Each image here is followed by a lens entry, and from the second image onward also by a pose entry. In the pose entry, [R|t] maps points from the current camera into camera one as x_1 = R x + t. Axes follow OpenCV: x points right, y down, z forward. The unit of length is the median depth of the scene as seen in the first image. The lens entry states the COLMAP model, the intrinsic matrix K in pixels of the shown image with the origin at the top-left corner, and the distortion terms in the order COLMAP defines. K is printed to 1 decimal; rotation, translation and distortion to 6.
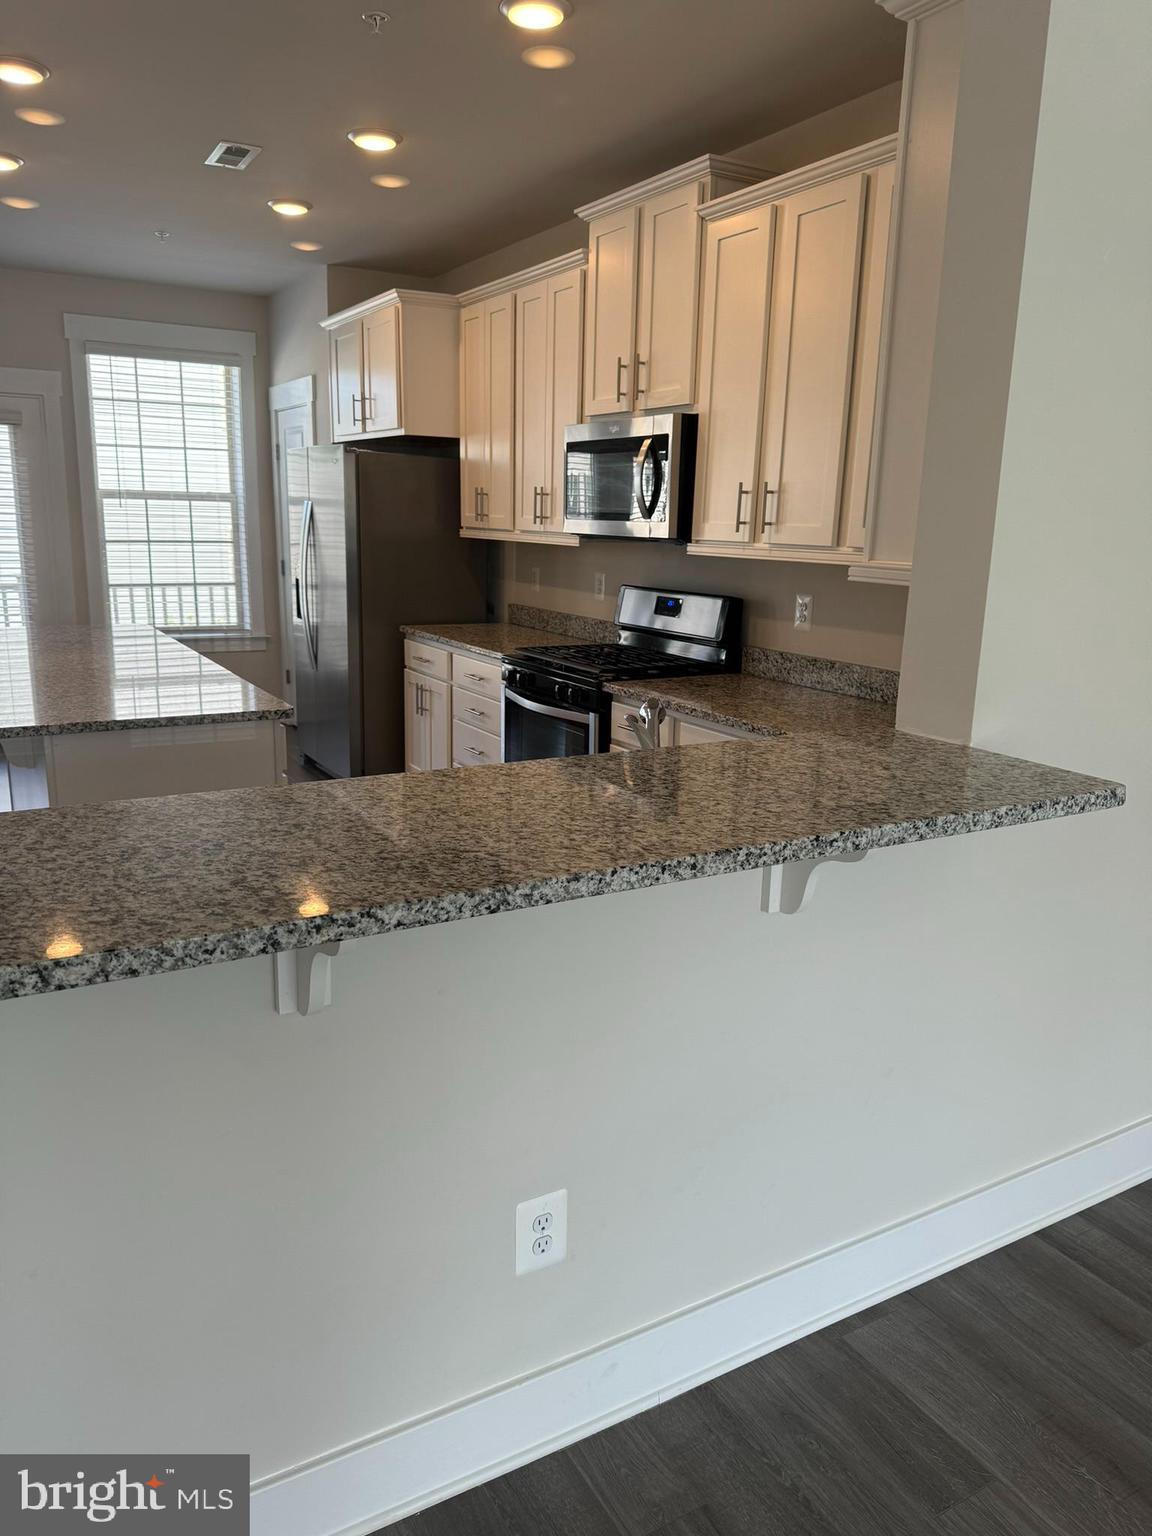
lens RADIAL K [[1119.0, 0, 576.0], [0, 1119.0, 768.0], [0, 0, 1]] dist [0.098820, -0.158820]
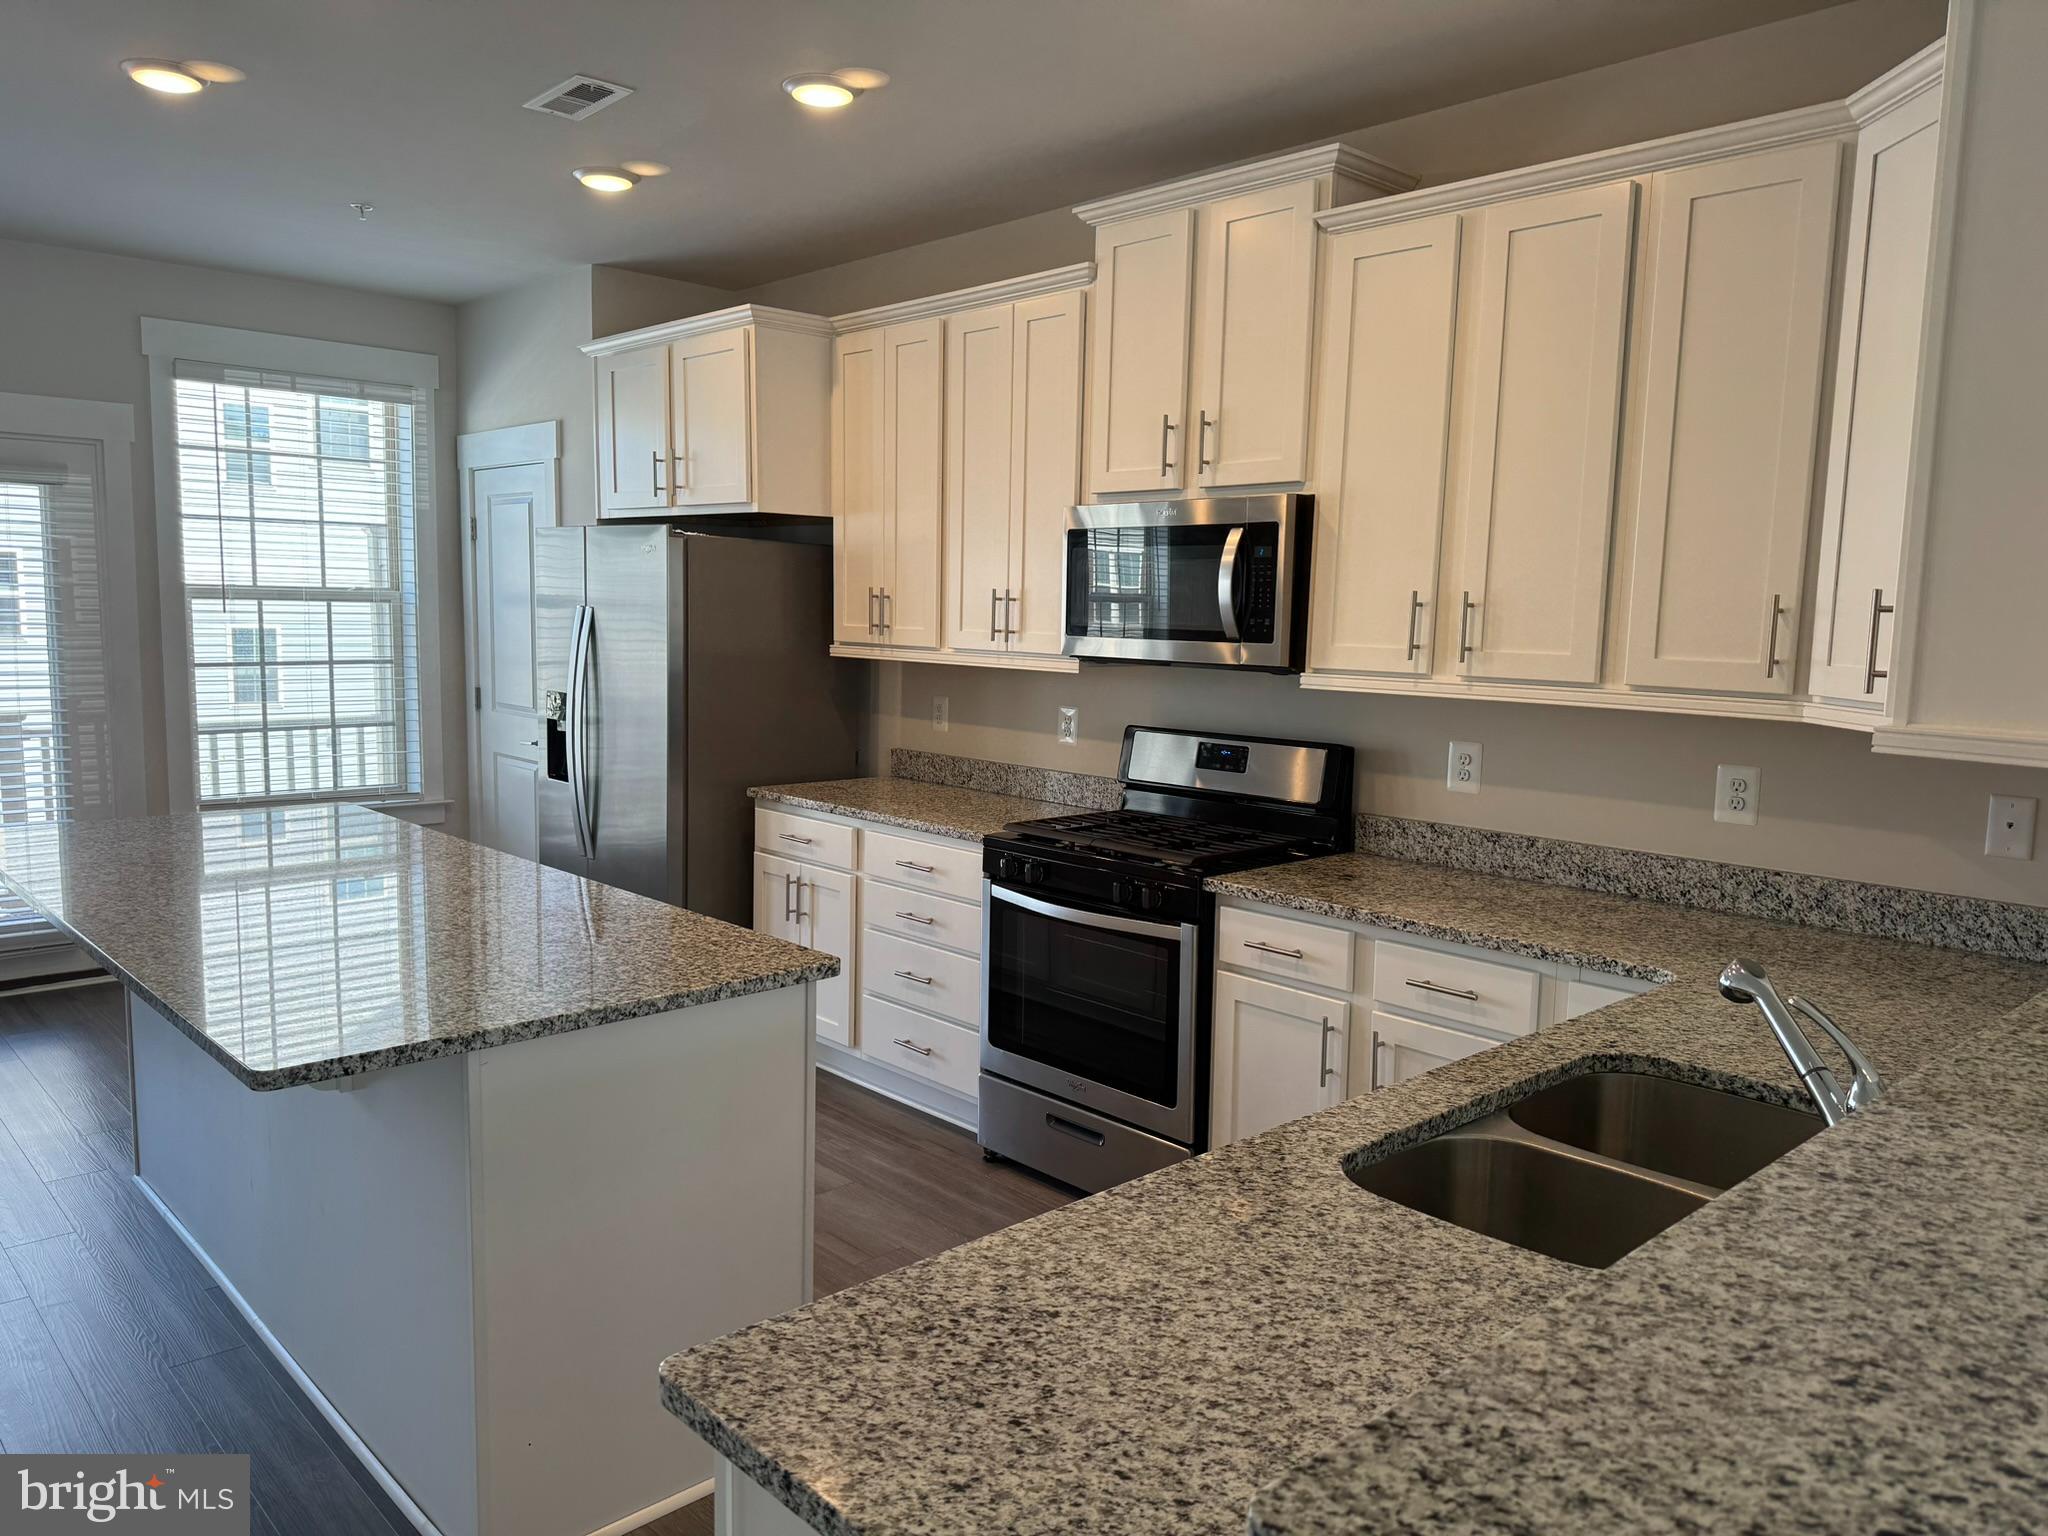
lens RADIAL K [[1476.1, 0, 1024.0], [0, 1476.1, 768.0], [0, 0, 1]] dist [0.097677, -0.106419]
pose [[0.973470, -0.029034, 0.226966, -0.223590], [0.053131, 0.993488, -0.100795, -0.046636], [-0.222561, 0.110179, 0.968673, 0.124438]]
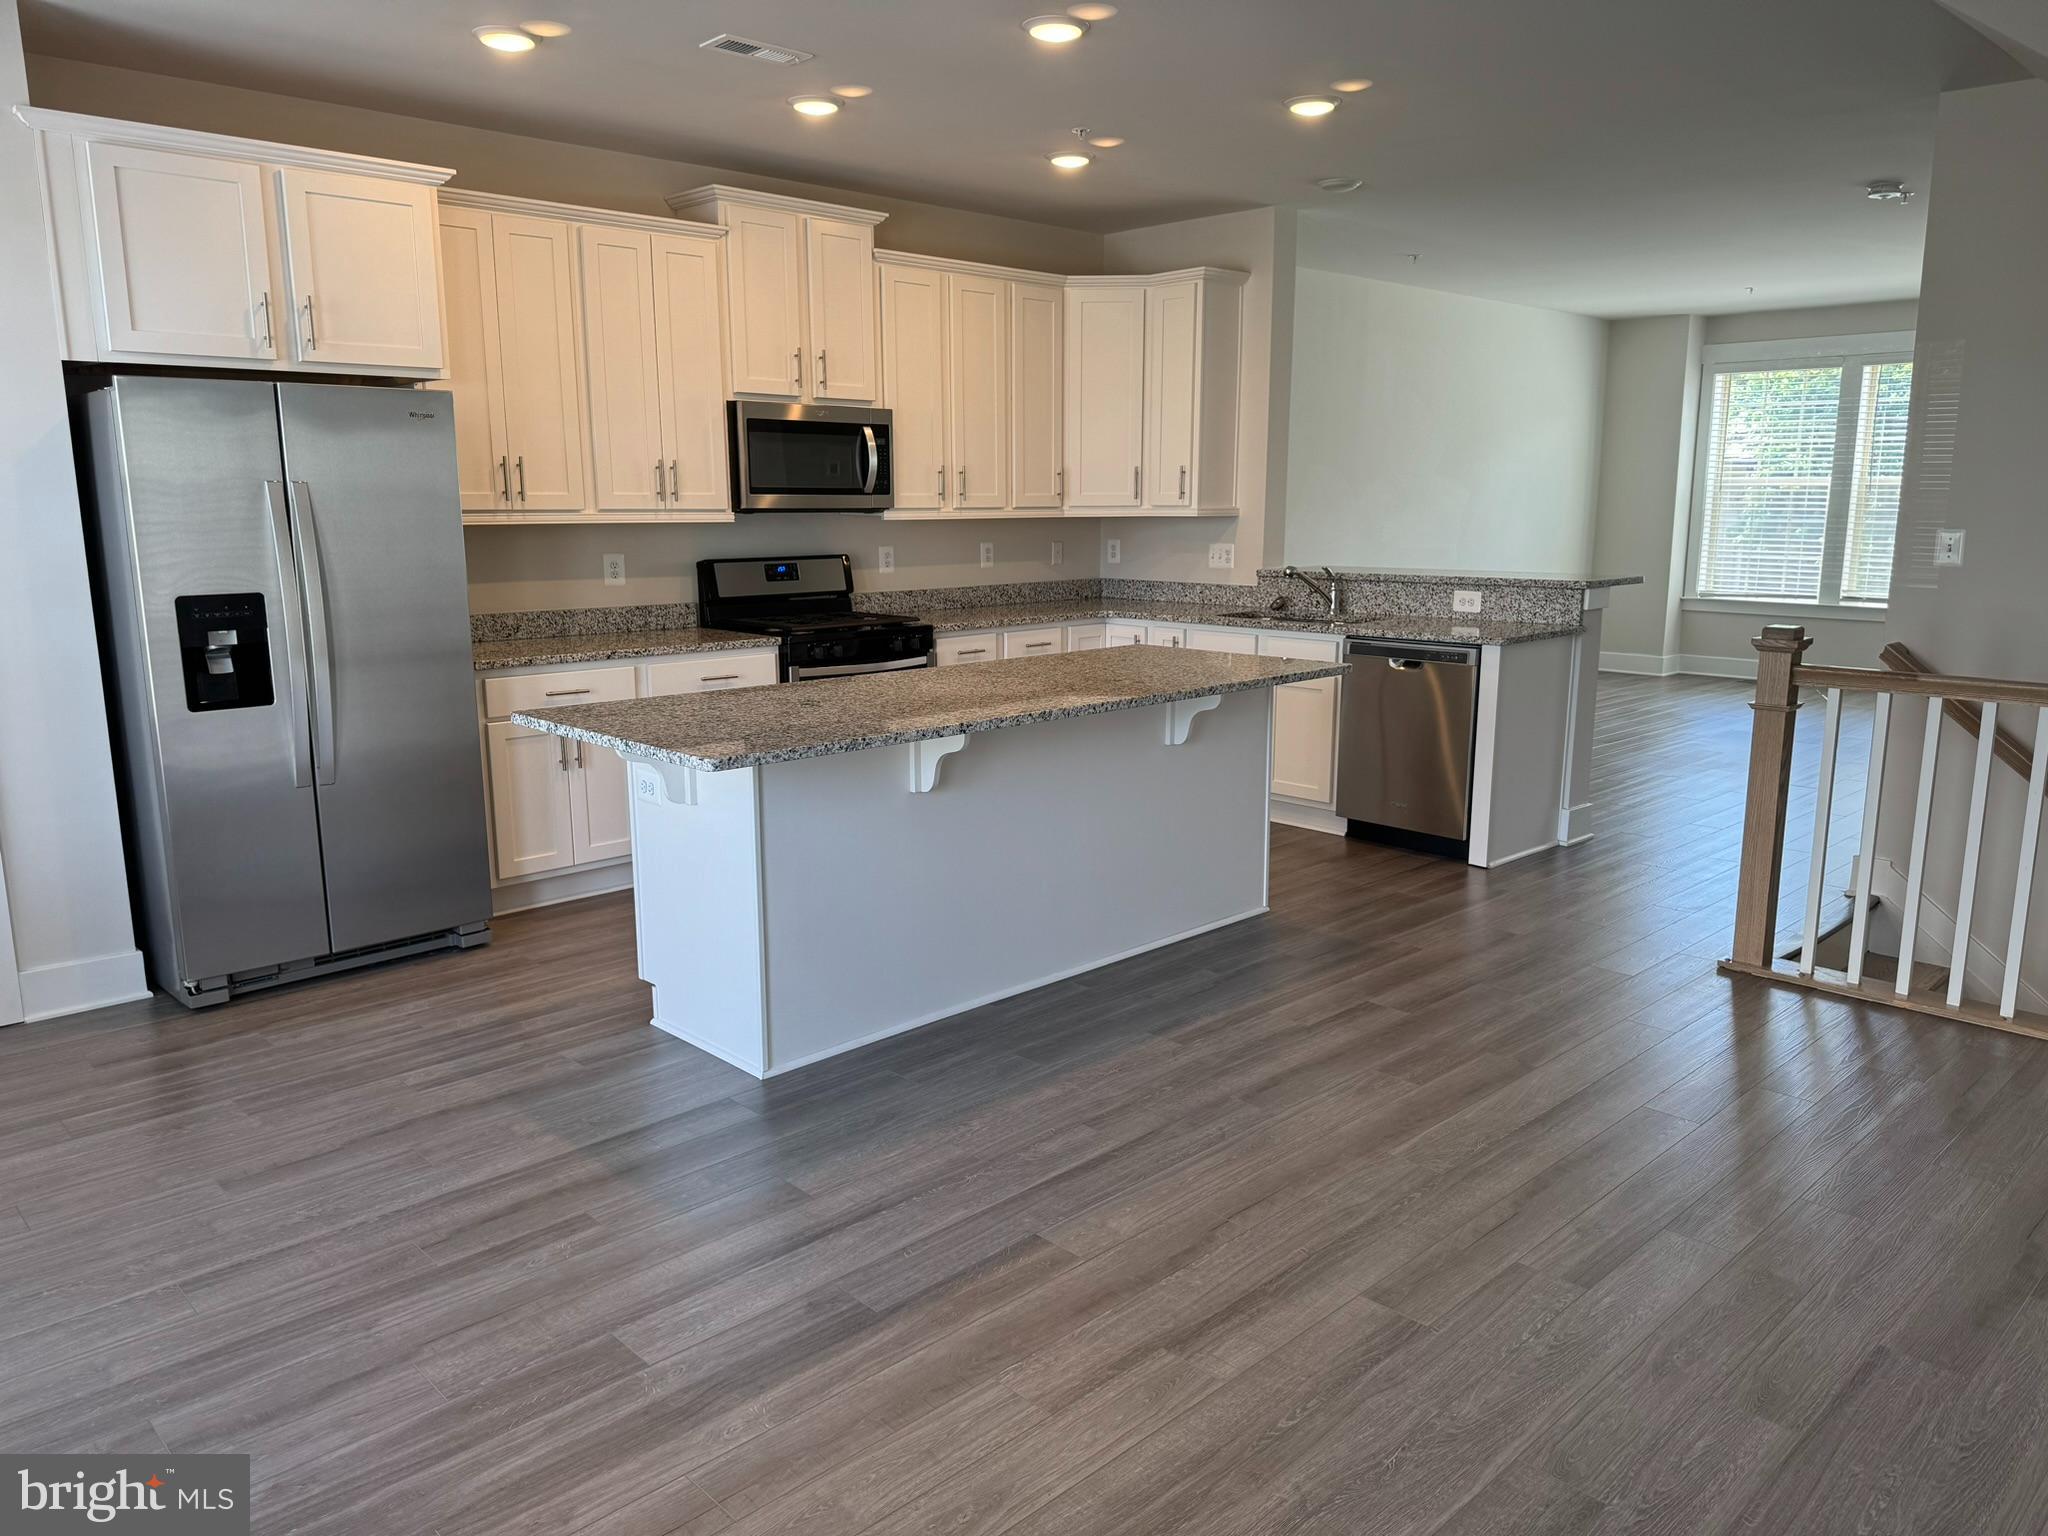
lens RADIAL K [[1476.1, 0, 1024.0], [0, 1476.1, 768.0], [0, 0, 1]] dist [0.097677, -0.106419]
pose [[-0.248257, -0.200177, 0.947786, -1.256361], [0.210873, 0.943784, 0.254566, -0.255780], [-0.945463, 0.263061, -0.192089, 1.001618]]
